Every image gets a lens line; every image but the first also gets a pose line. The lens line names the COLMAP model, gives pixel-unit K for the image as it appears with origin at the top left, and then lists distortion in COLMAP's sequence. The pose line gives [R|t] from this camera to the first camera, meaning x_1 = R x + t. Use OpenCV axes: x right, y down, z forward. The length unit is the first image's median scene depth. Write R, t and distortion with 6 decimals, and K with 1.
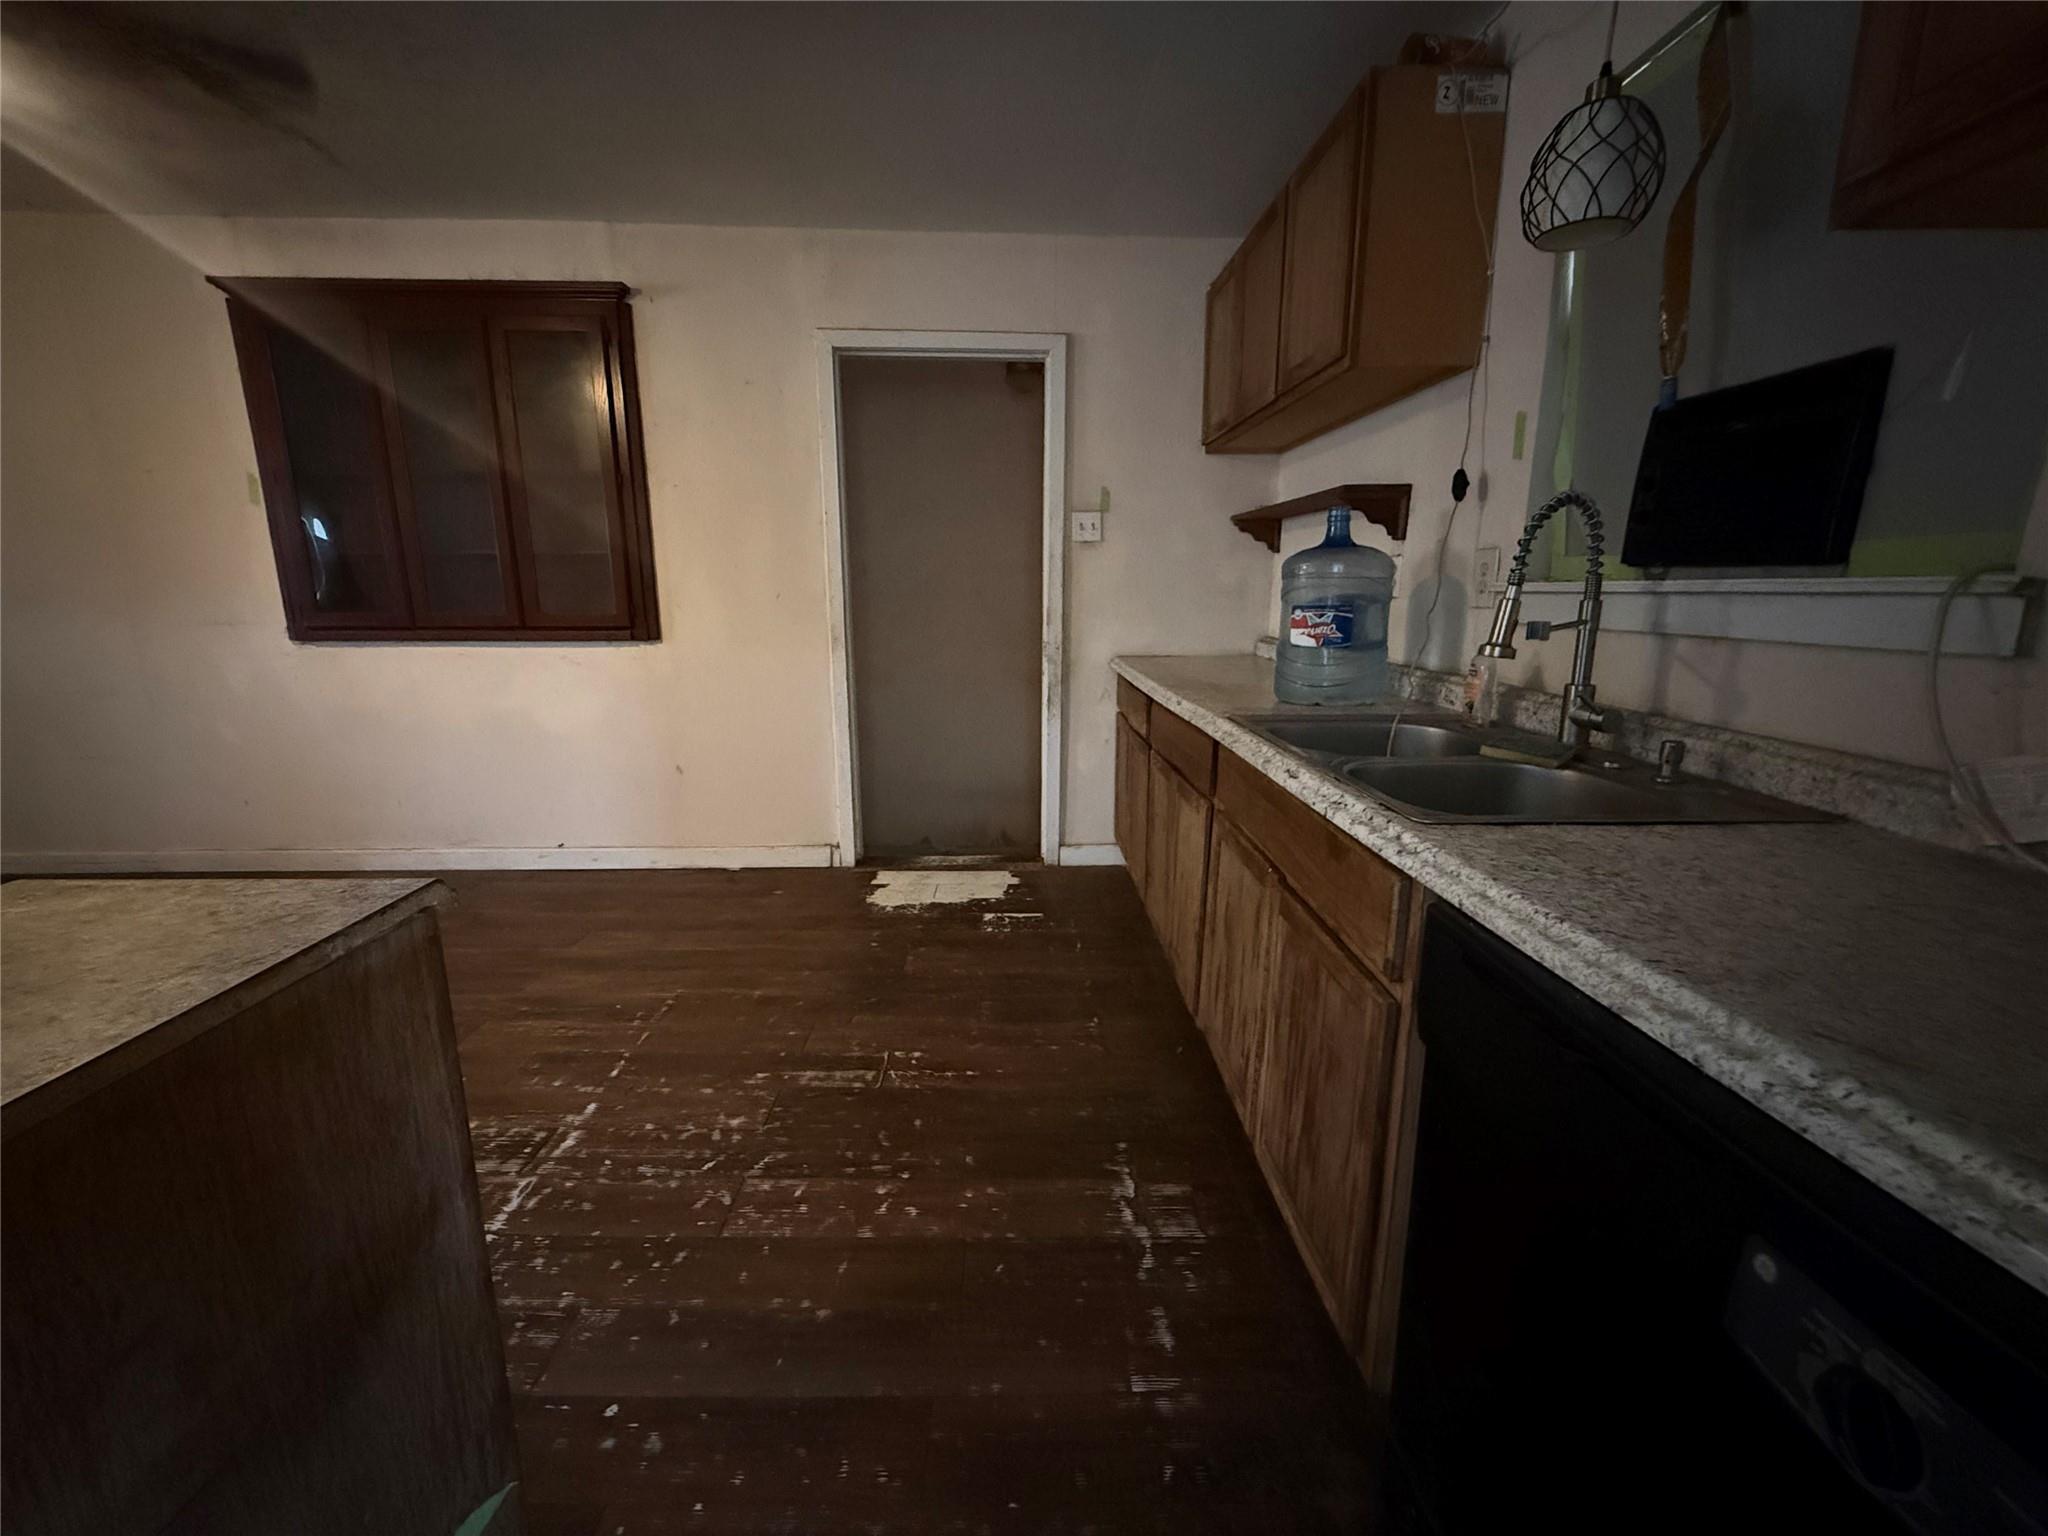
lens RADIAL K [[813.5, 0, 1022.5], [0, 813.5, 766.5], [0, 0, 1]] dist [-0.000713, -0.000162]
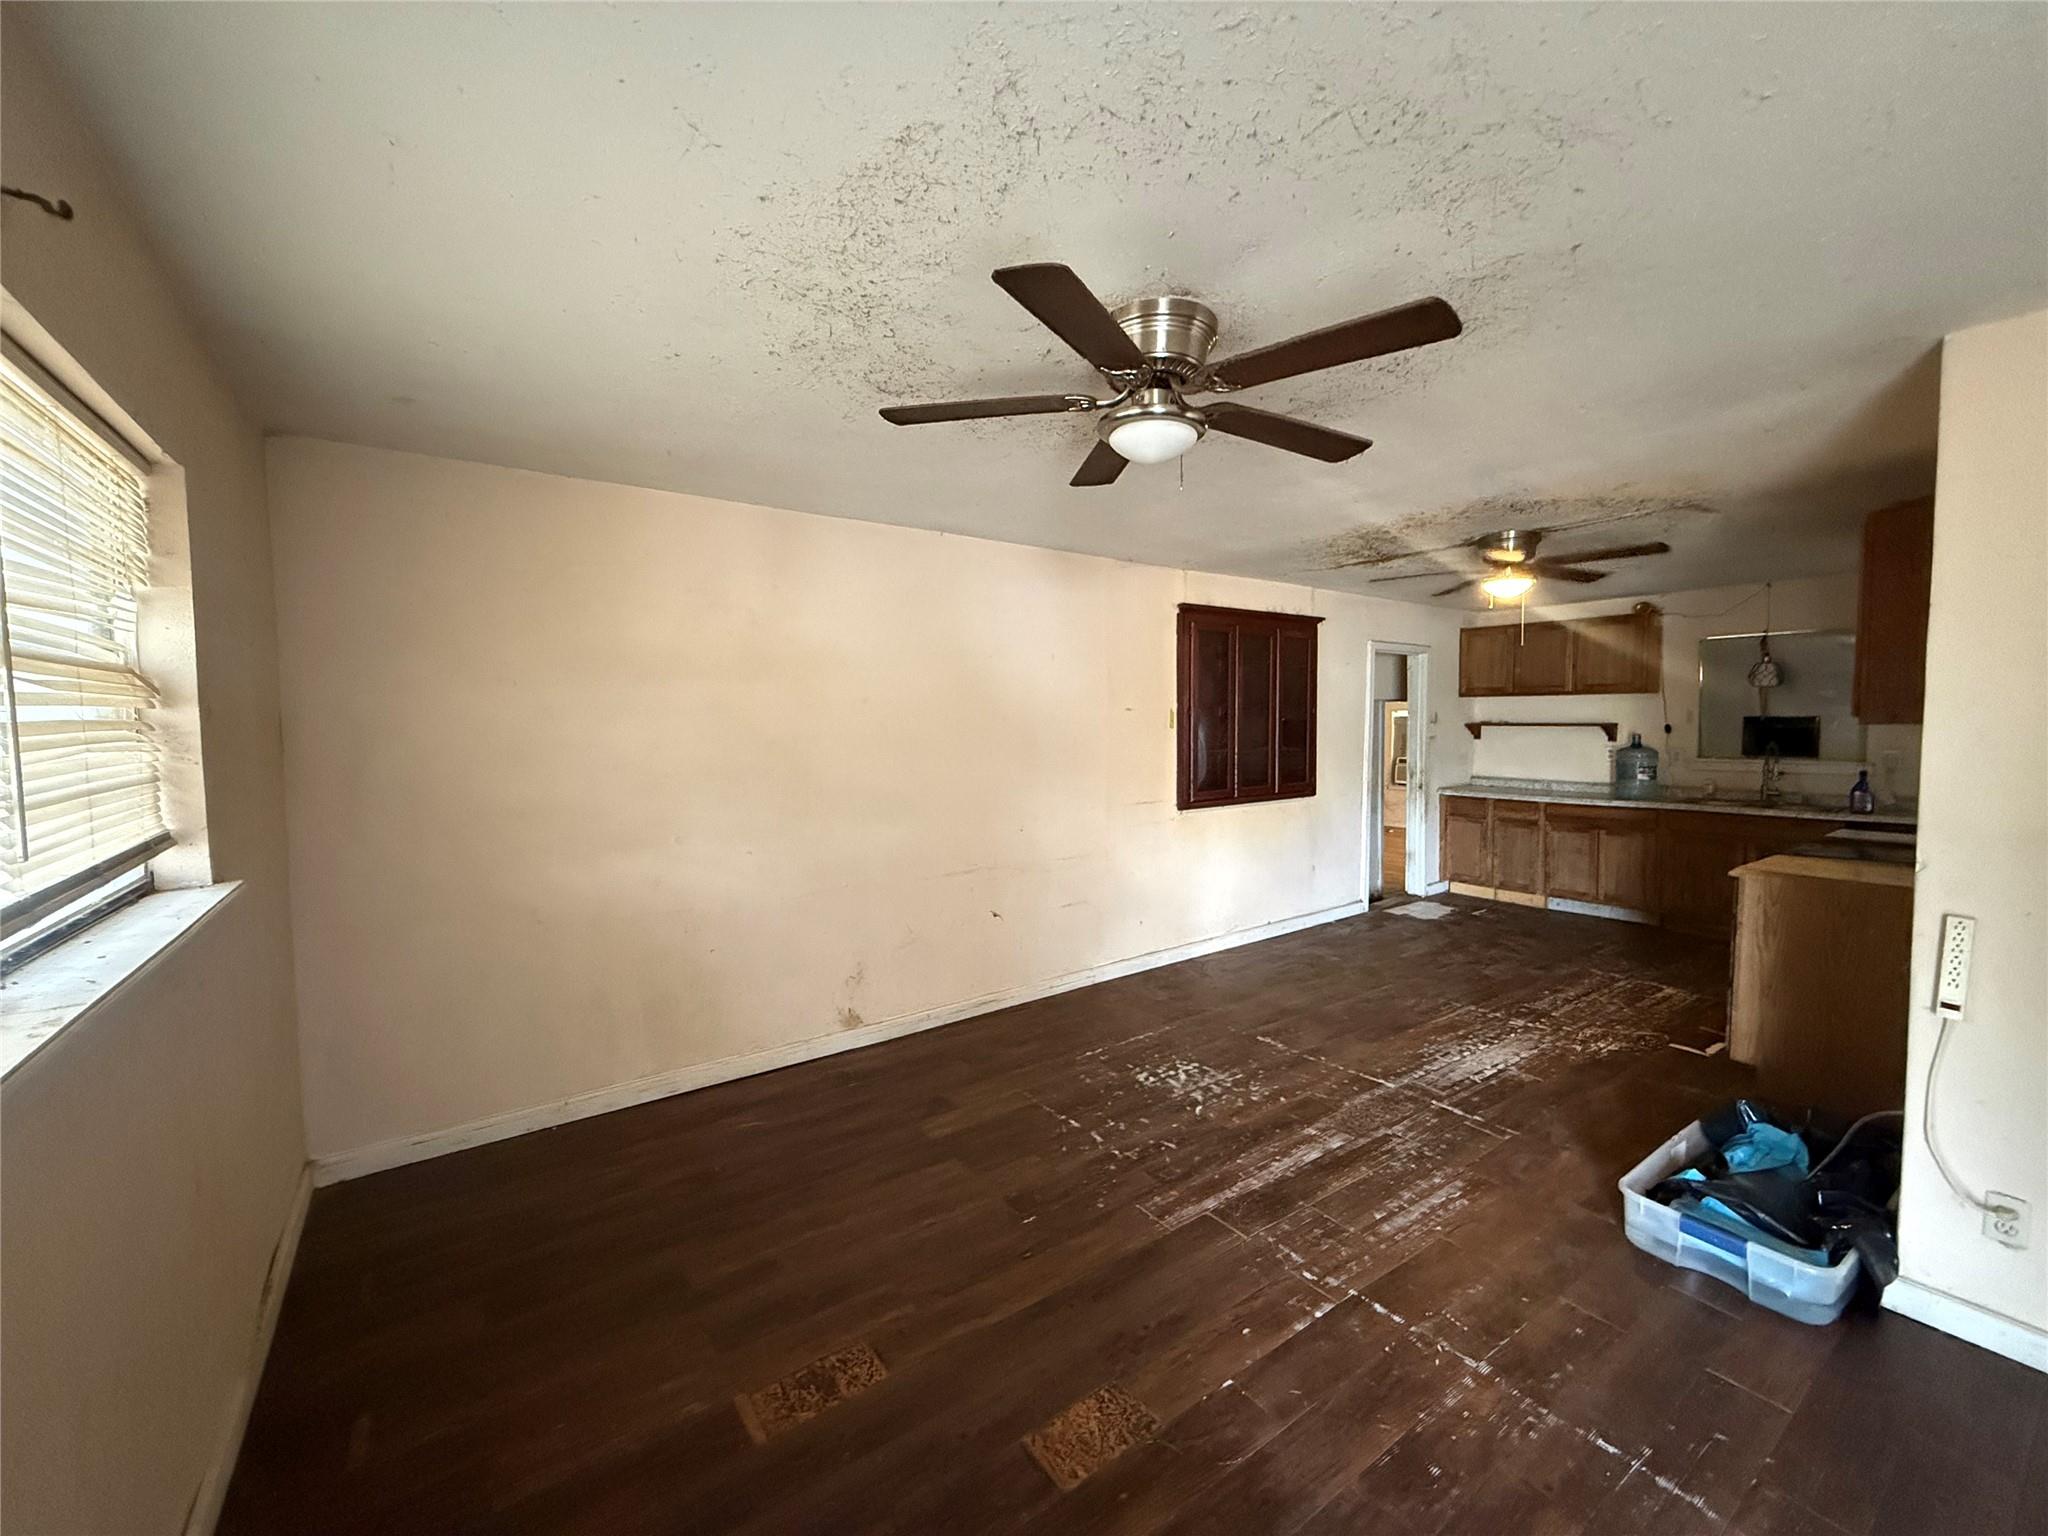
lens RADIAL K [[813.5, 0, 1018.9], [0, 813.5, 776.5], [0, 0, 1]] dist [-0.000713, -0.000162]
pose [[0.837014, -0.049376, 0.544949, -4.178857], [0.135469, 0.983615, -0.118951, -0.146525], [-0.530146, 0.173387, 0.829989, -0.355389]]
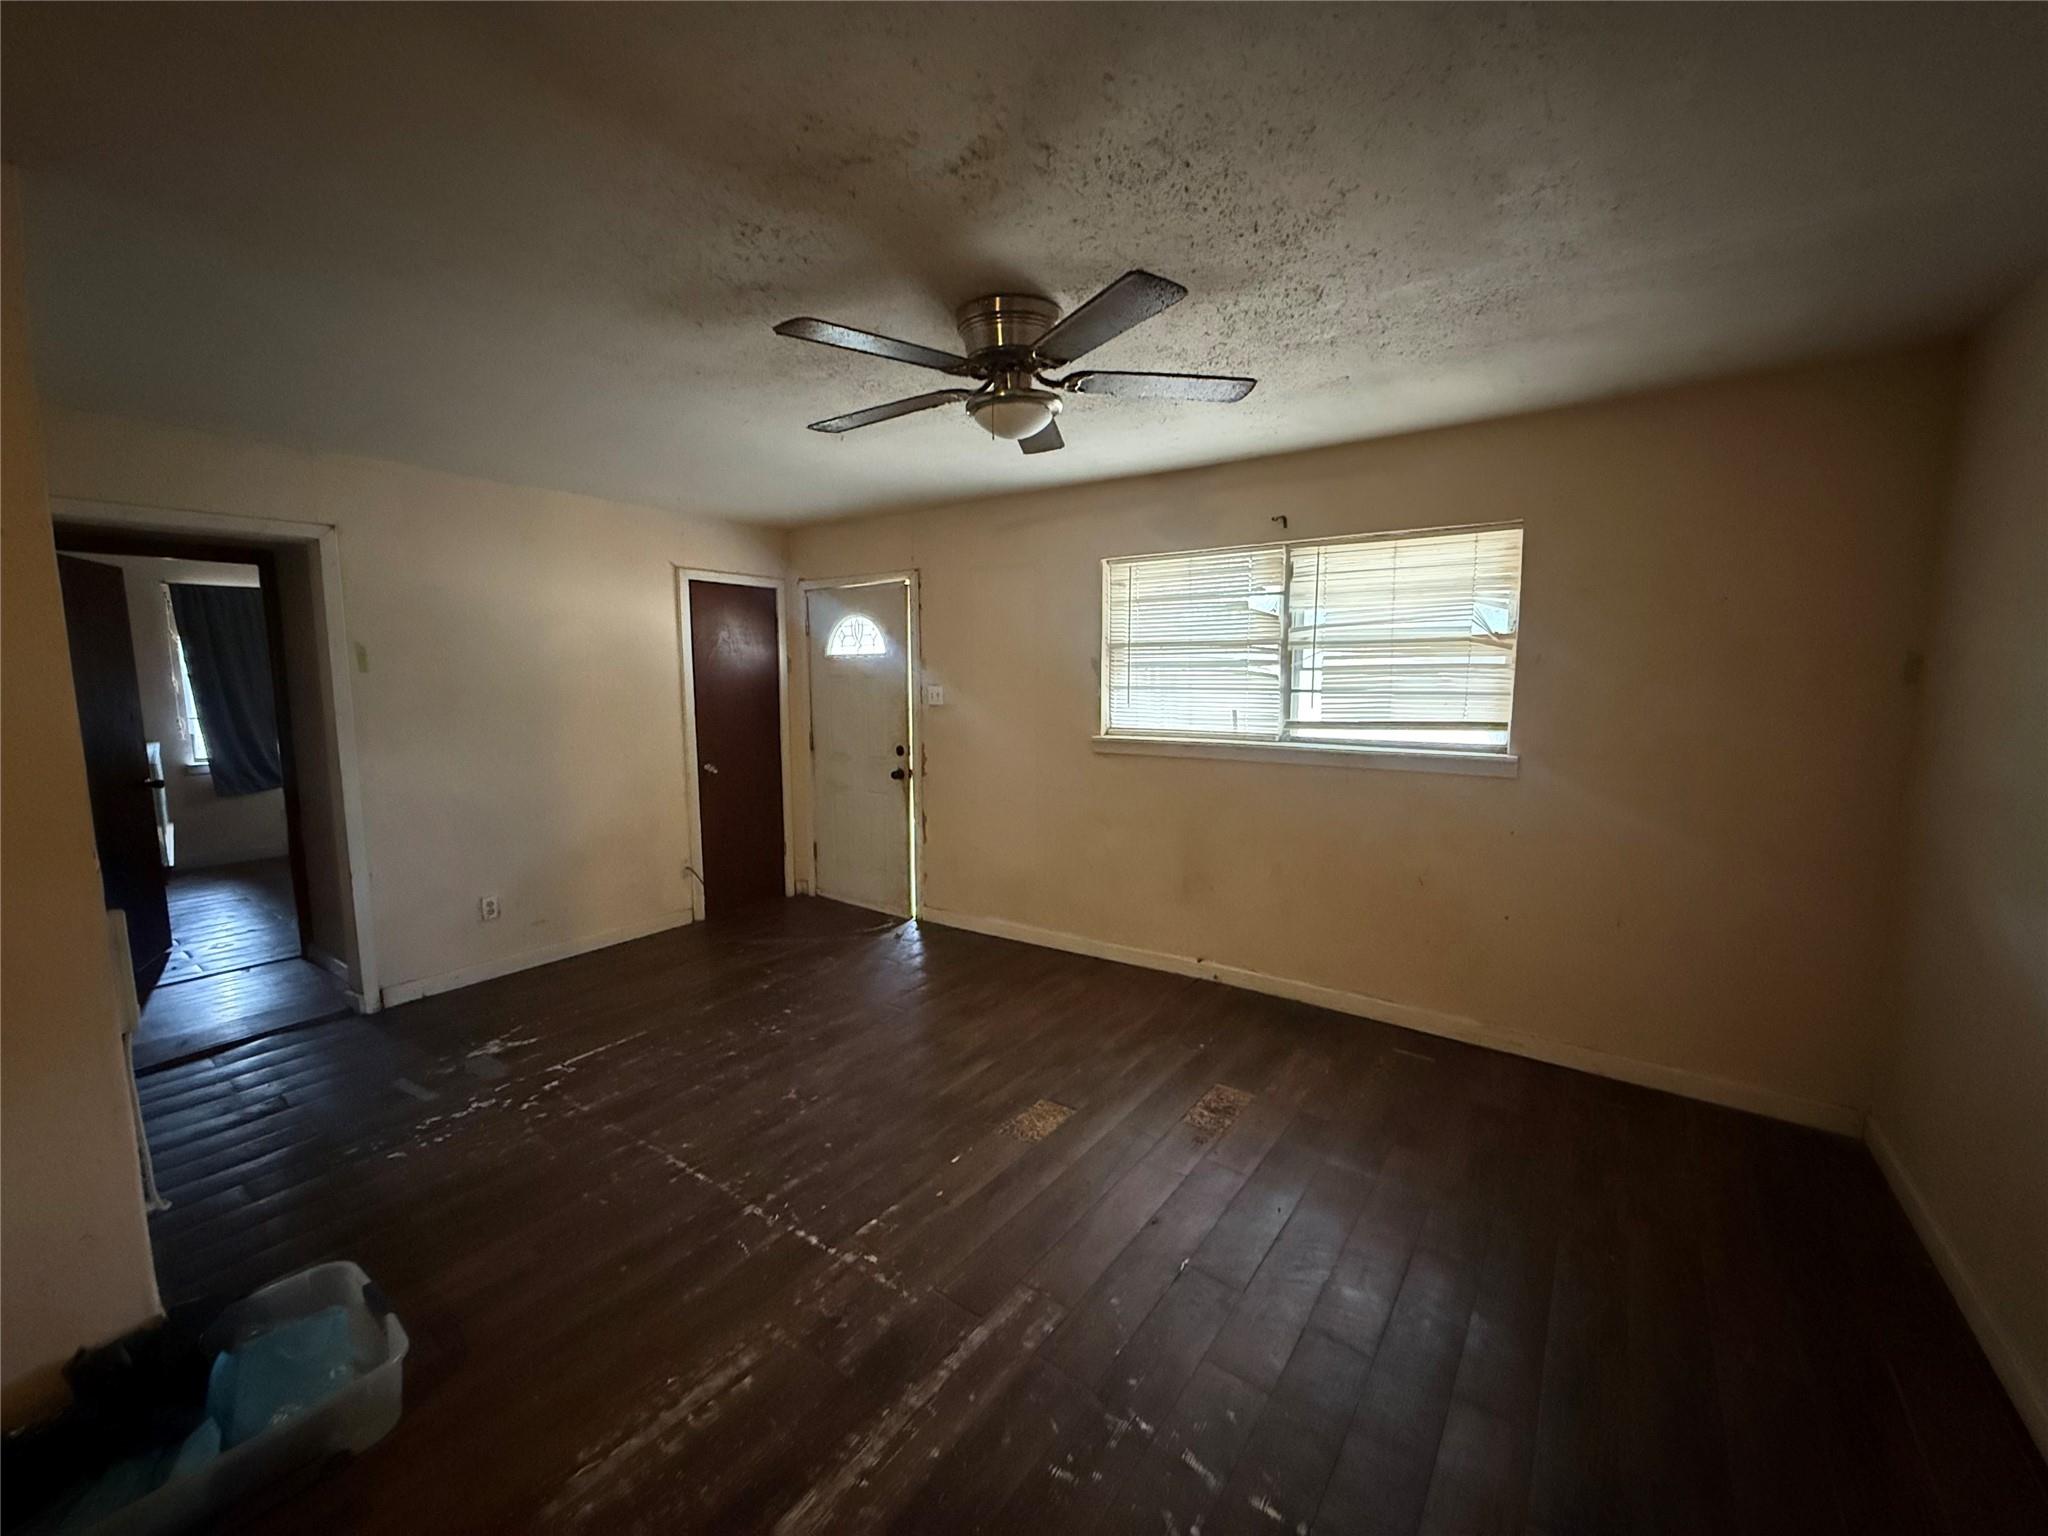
lens RADIAL K [[813.5, 0, 1027.4], [0, 813.5, 772.5], [0, 0, 1]] dist [-0.000713, -0.000162]
pose [[-0.607326, 0.096969, -0.788512, -2.169232], [-0.177750, 0.950776, 0.253830, -0.547472], [0.774312, 0.294316, -0.560195, 1.447458]]
